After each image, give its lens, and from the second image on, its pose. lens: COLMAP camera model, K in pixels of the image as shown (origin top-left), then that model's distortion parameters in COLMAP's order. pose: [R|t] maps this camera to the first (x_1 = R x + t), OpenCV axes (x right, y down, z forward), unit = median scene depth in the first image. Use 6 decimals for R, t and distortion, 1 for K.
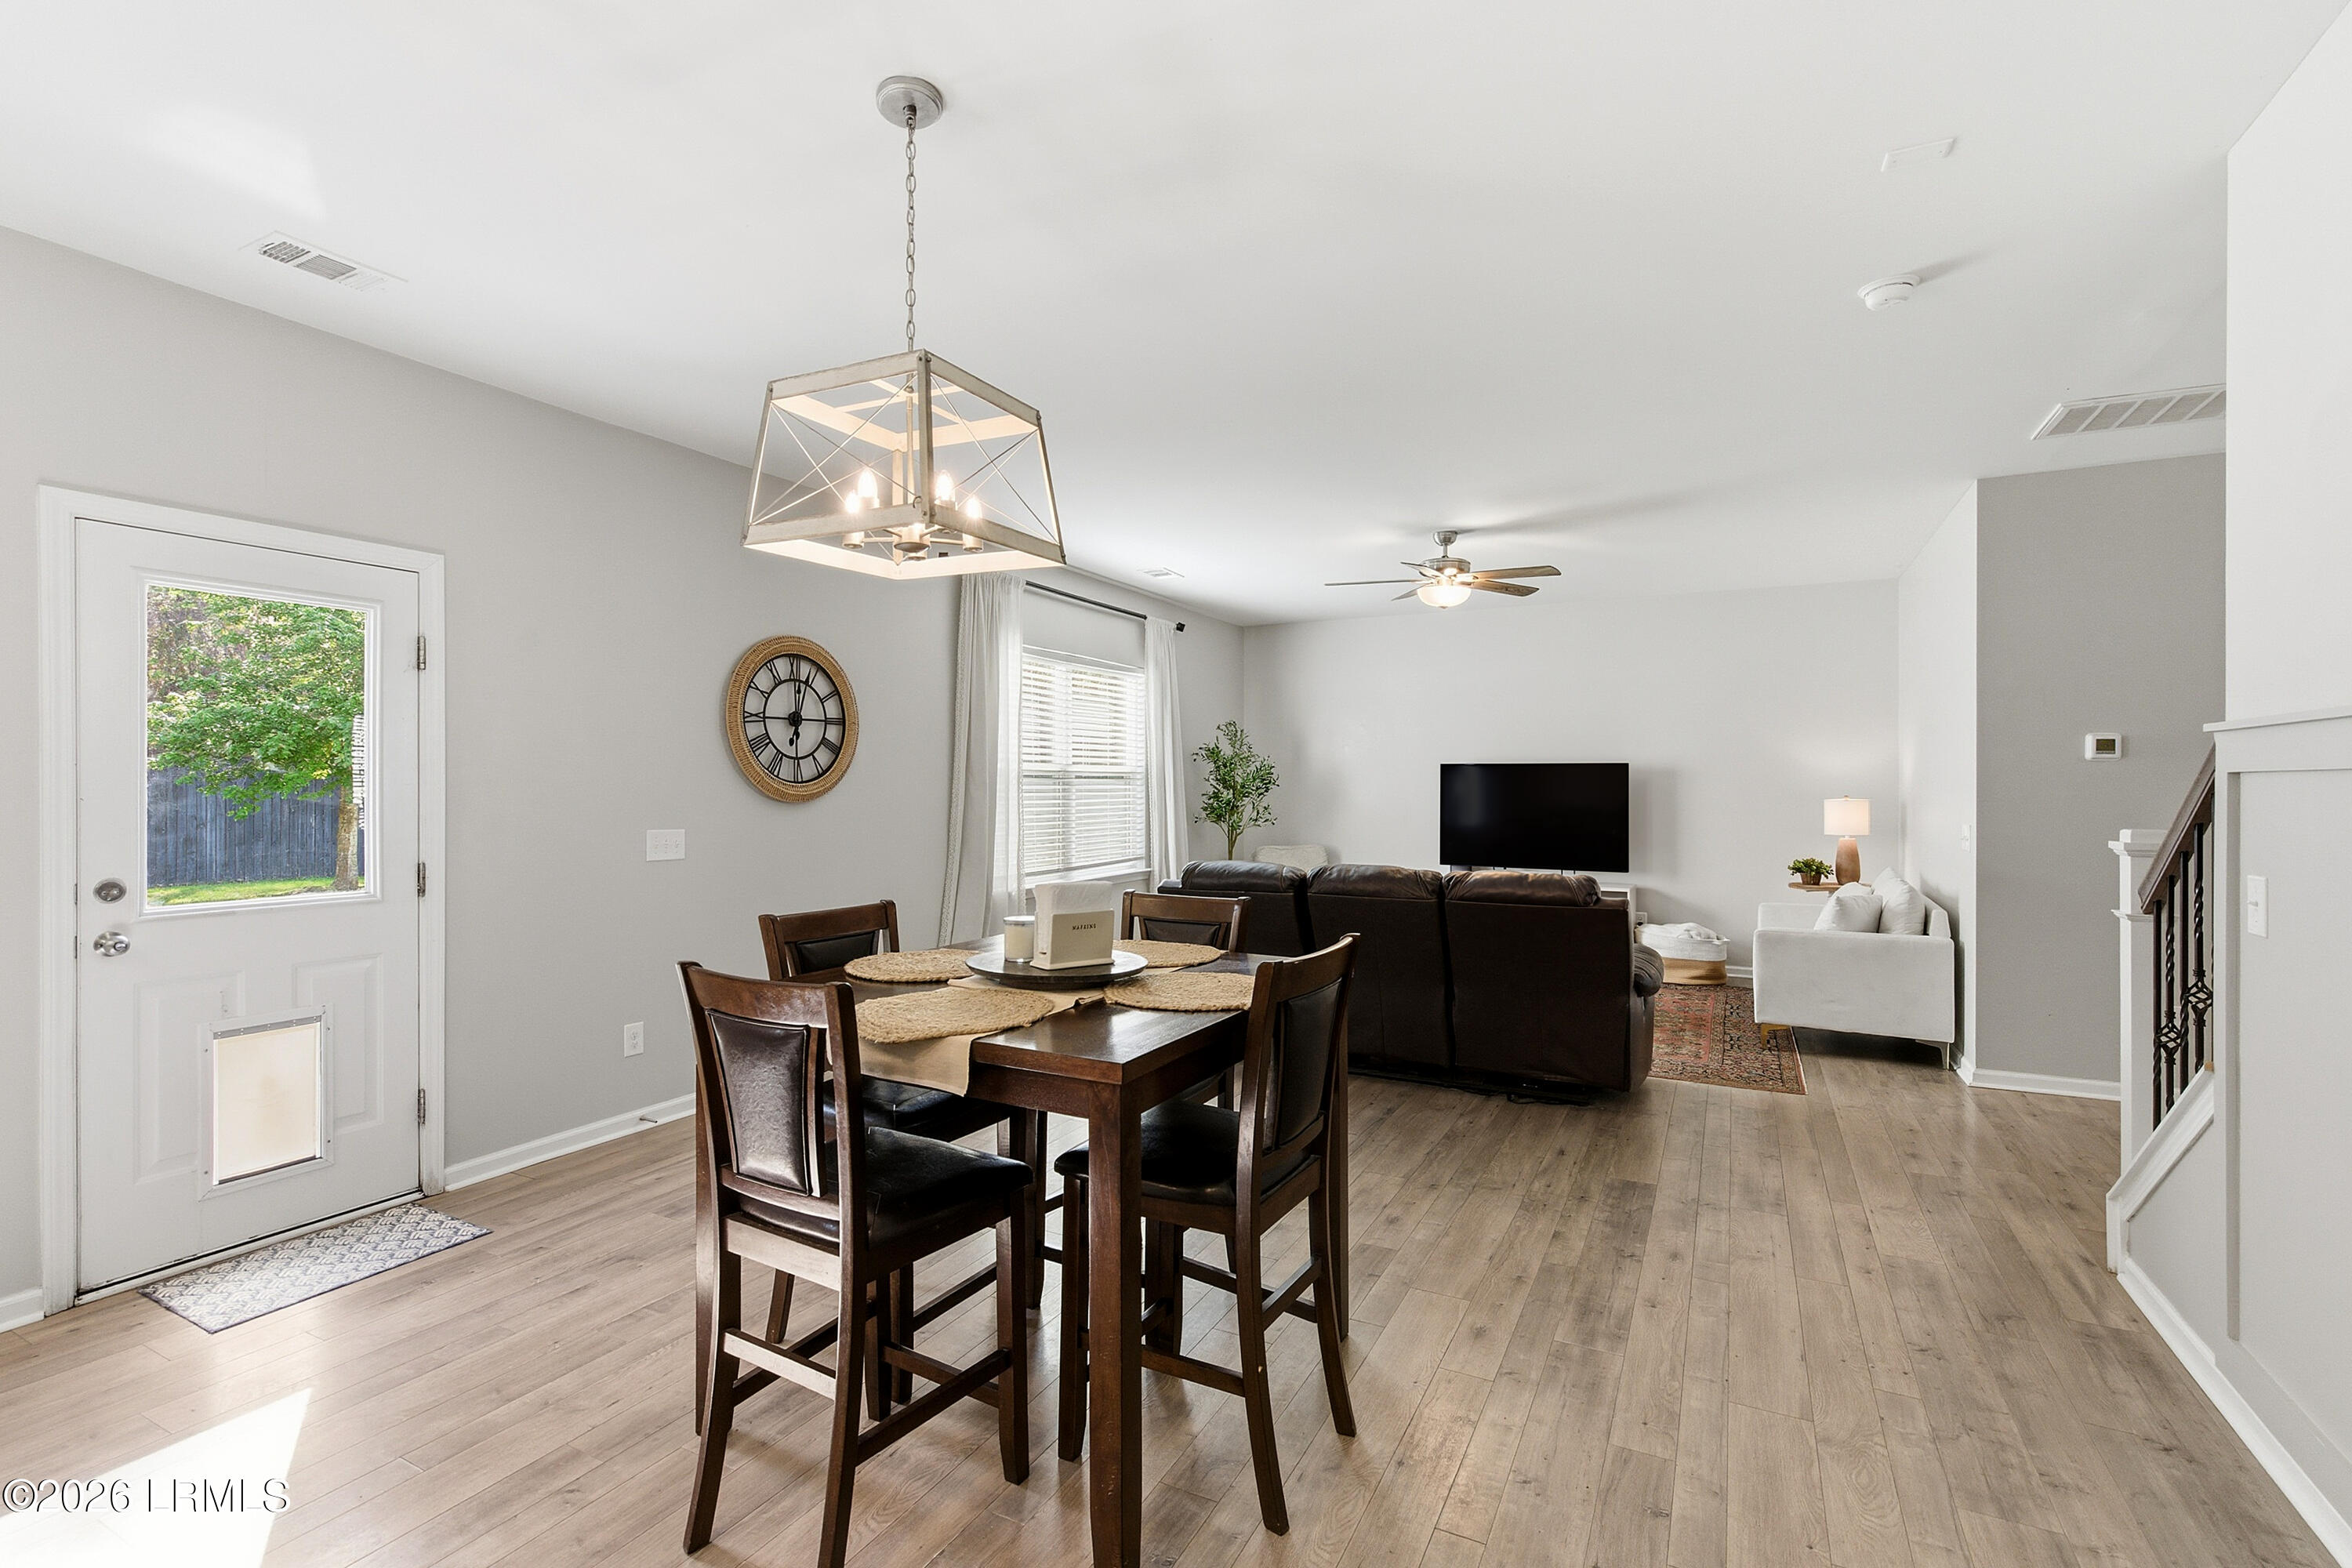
lens RADIAL K [[1063.9, 0, 1176.0], [0, 1063.9, 784.0], [0, 0, 1]] dist [-0.000073, 0.000115]
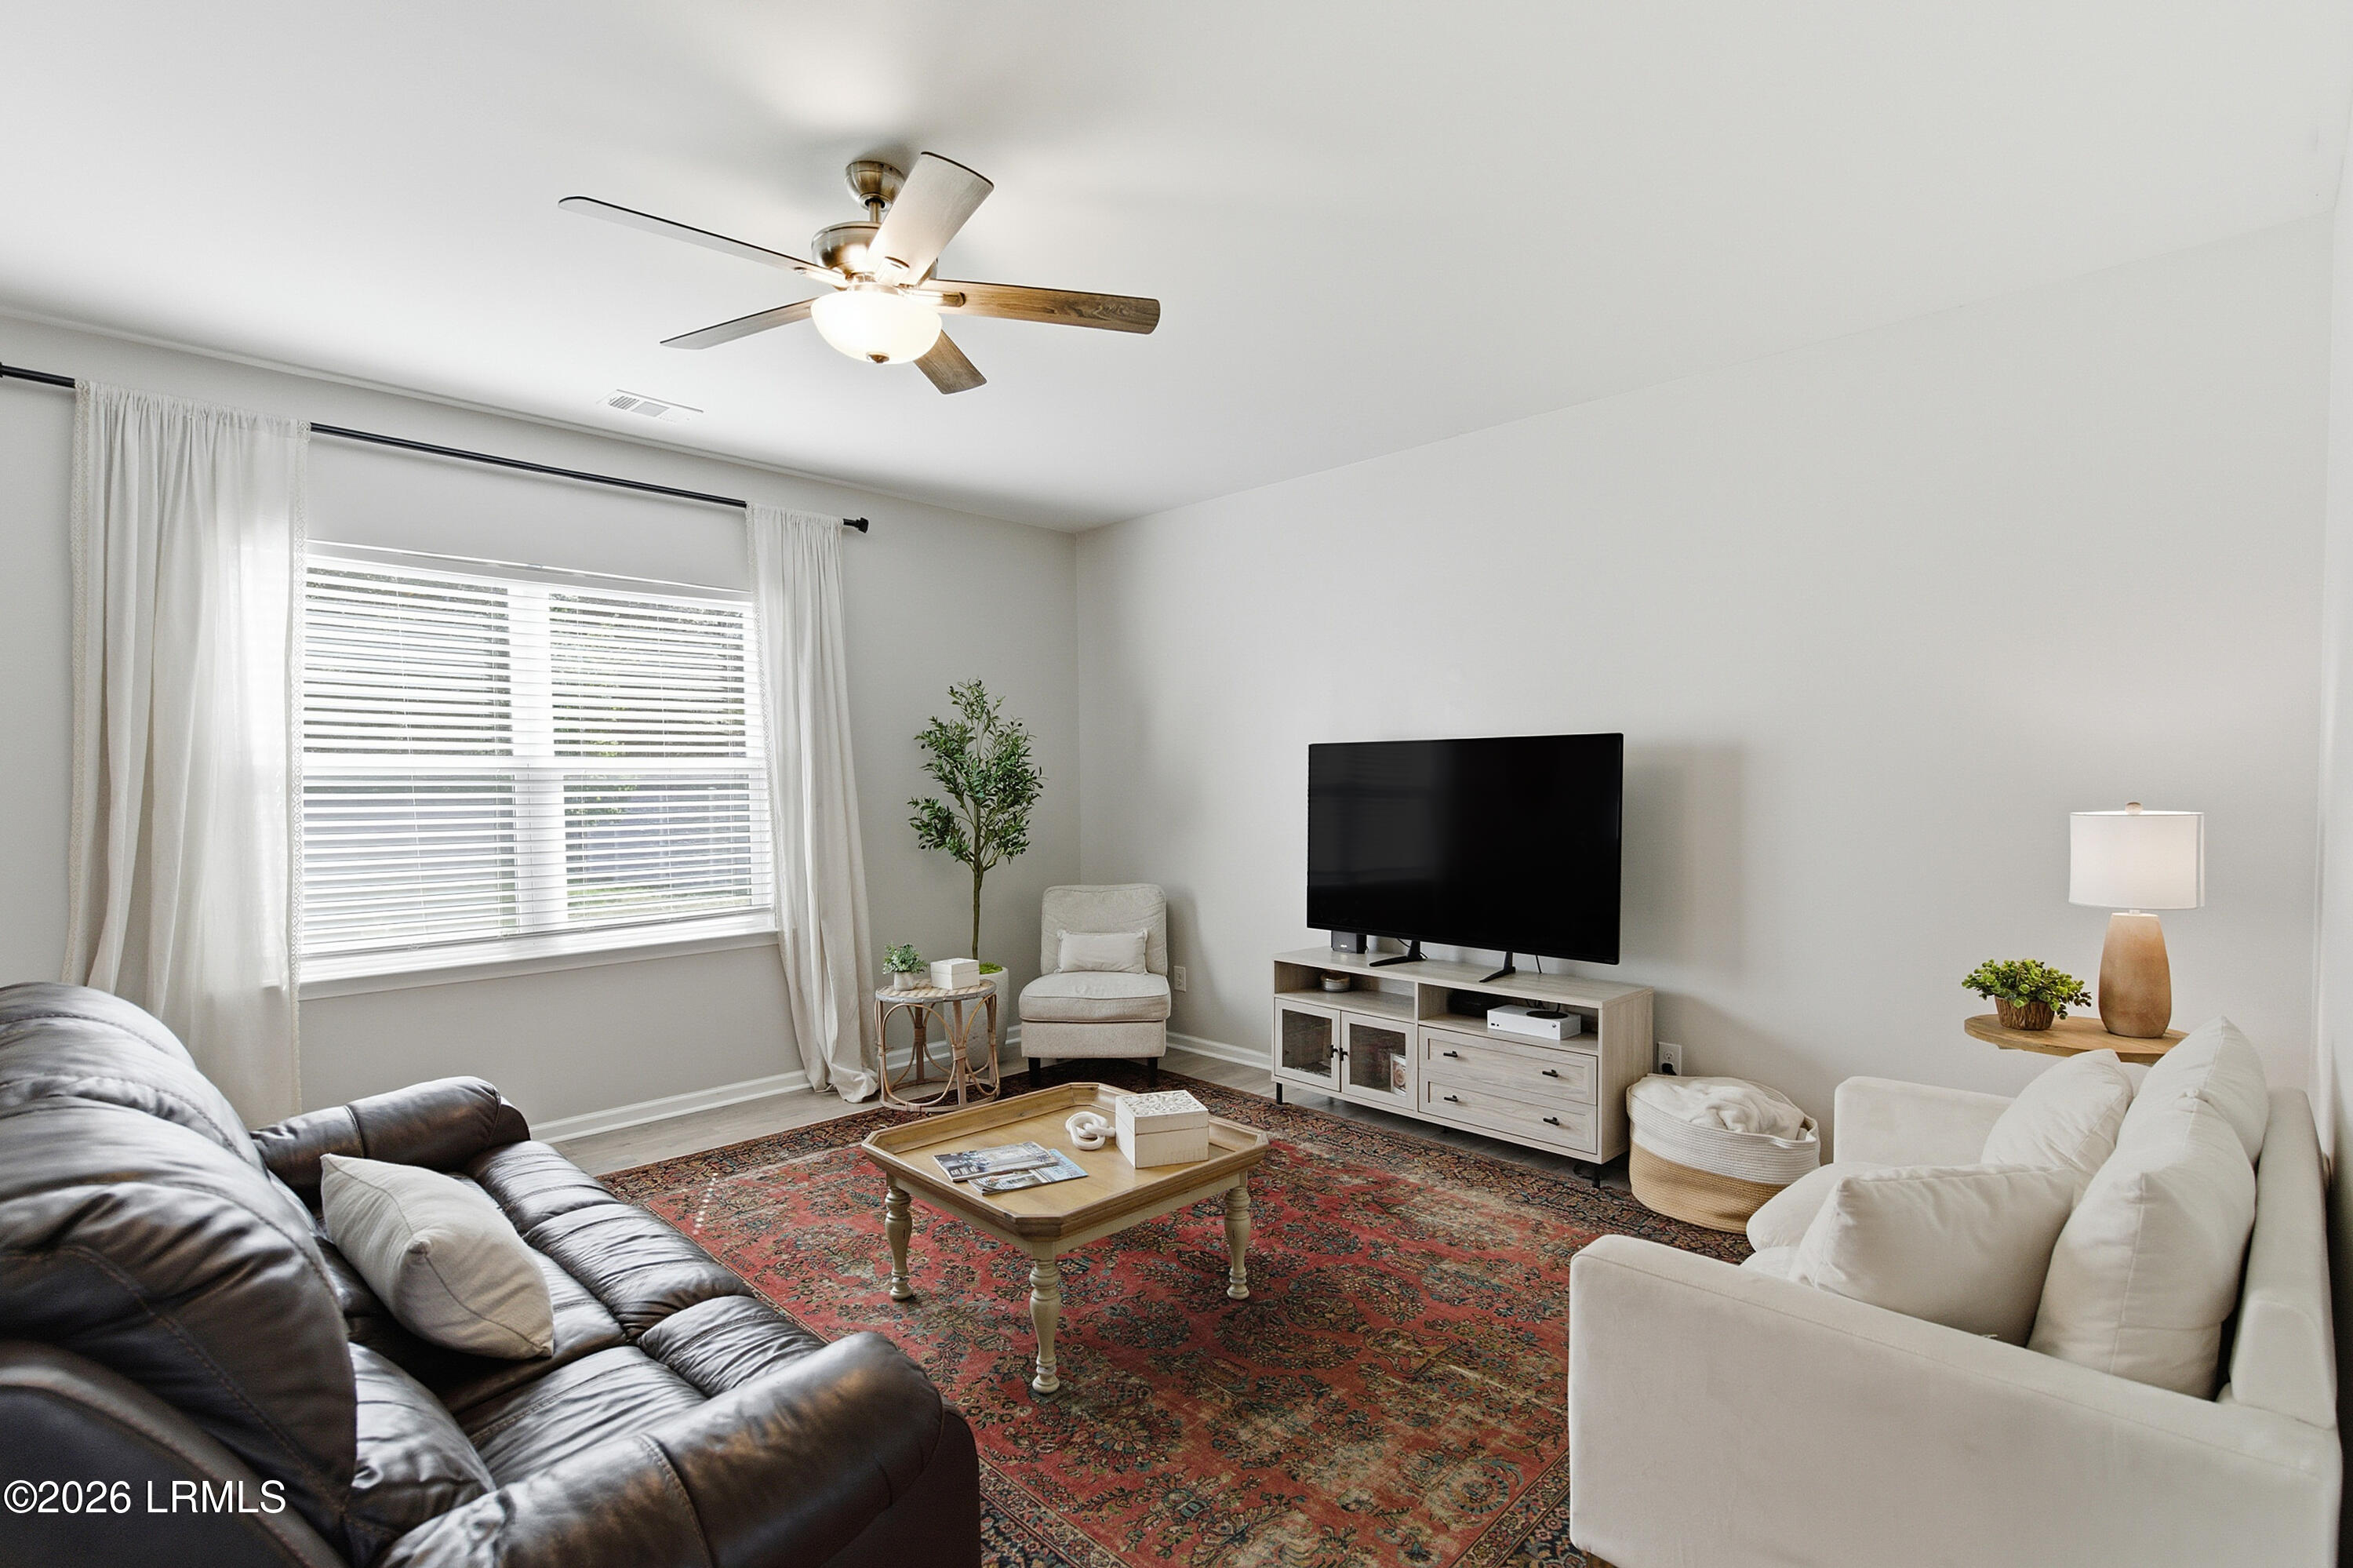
lens RADIAL K [[1099.4, 0, 1178.4], [0, 1099.4, 826.5], [0, 0, 1]] dist [-0.000387, 0.000196]
pose [[0.958155, 0.000600, -0.286248, 0.562836], [0.011012, 0.999180, 0.038952, 0.000966], [0.286037, -0.040474, 0.957363, 0.713088]]
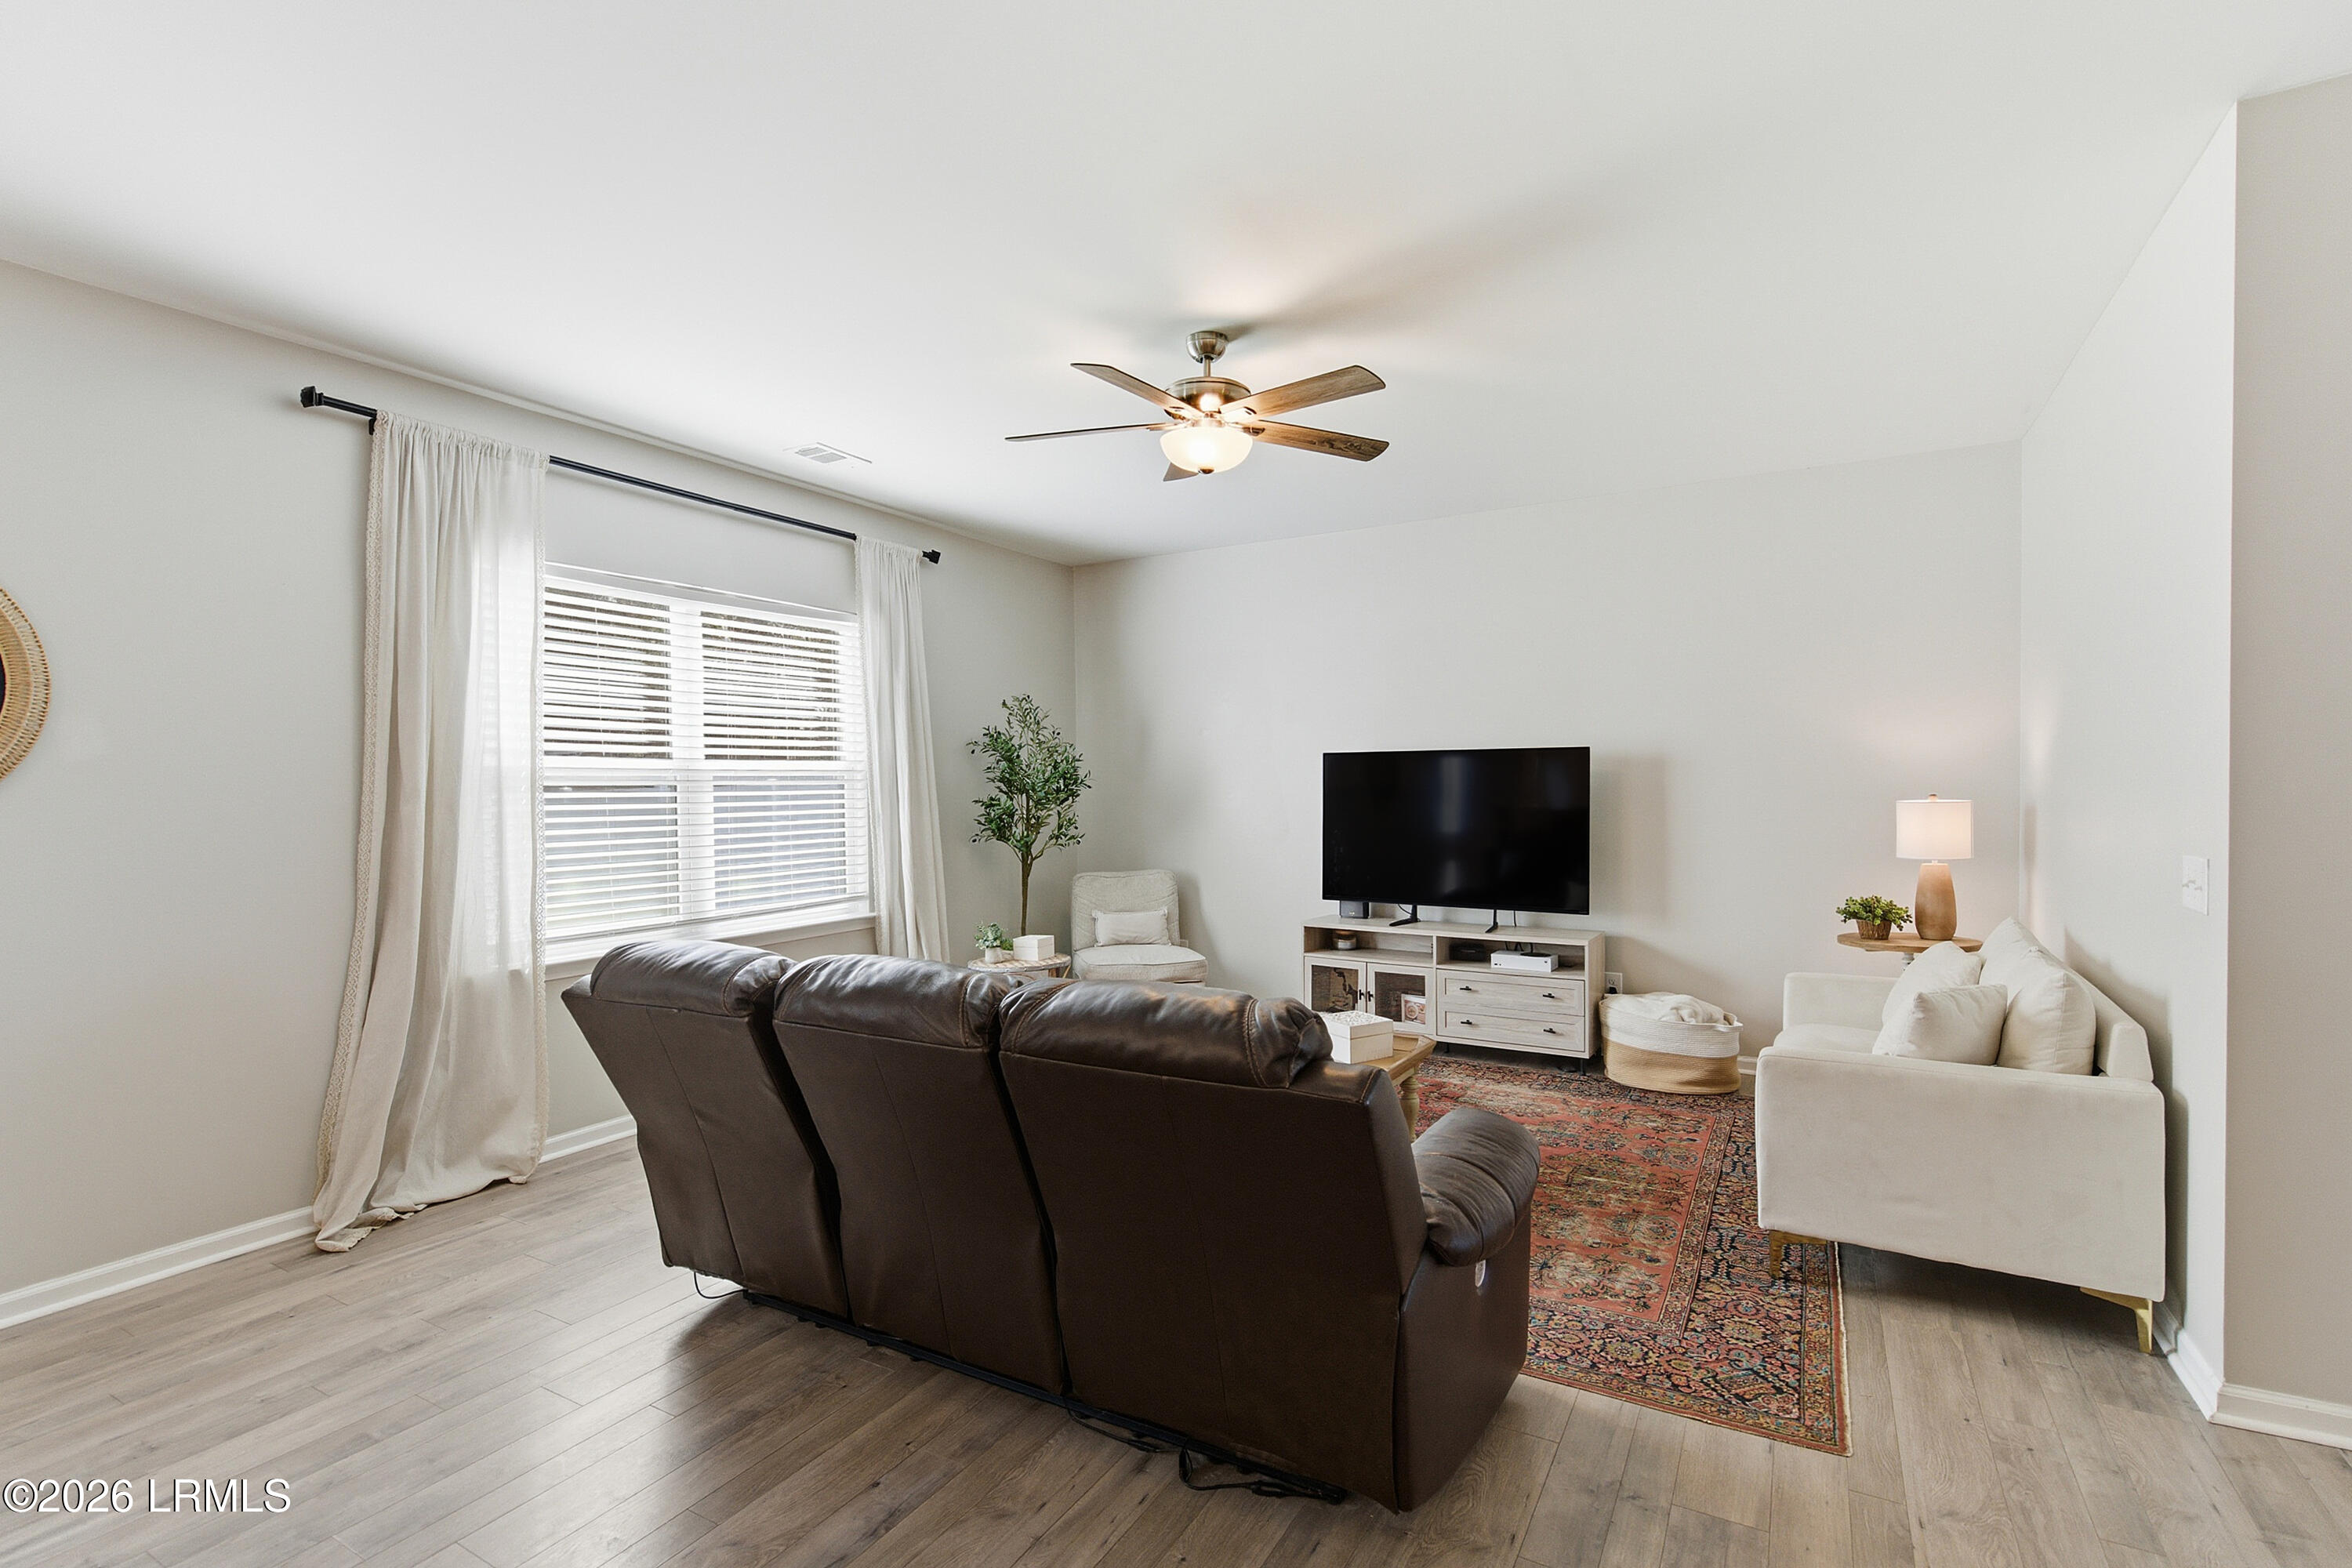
lens RADIAL K [[1088.5, 0, 1178.6], [0, 1088.5, 809.8], [0, 0, 1]] dist [-0.000489, -0.000634]
pose [[0.999170, -0.010253, -0.039428, 0.297955], [0.011197, 0.999654, 0.023799, 0.000121], [0.039170, -0.024220, 0.998939, 0.482741]]
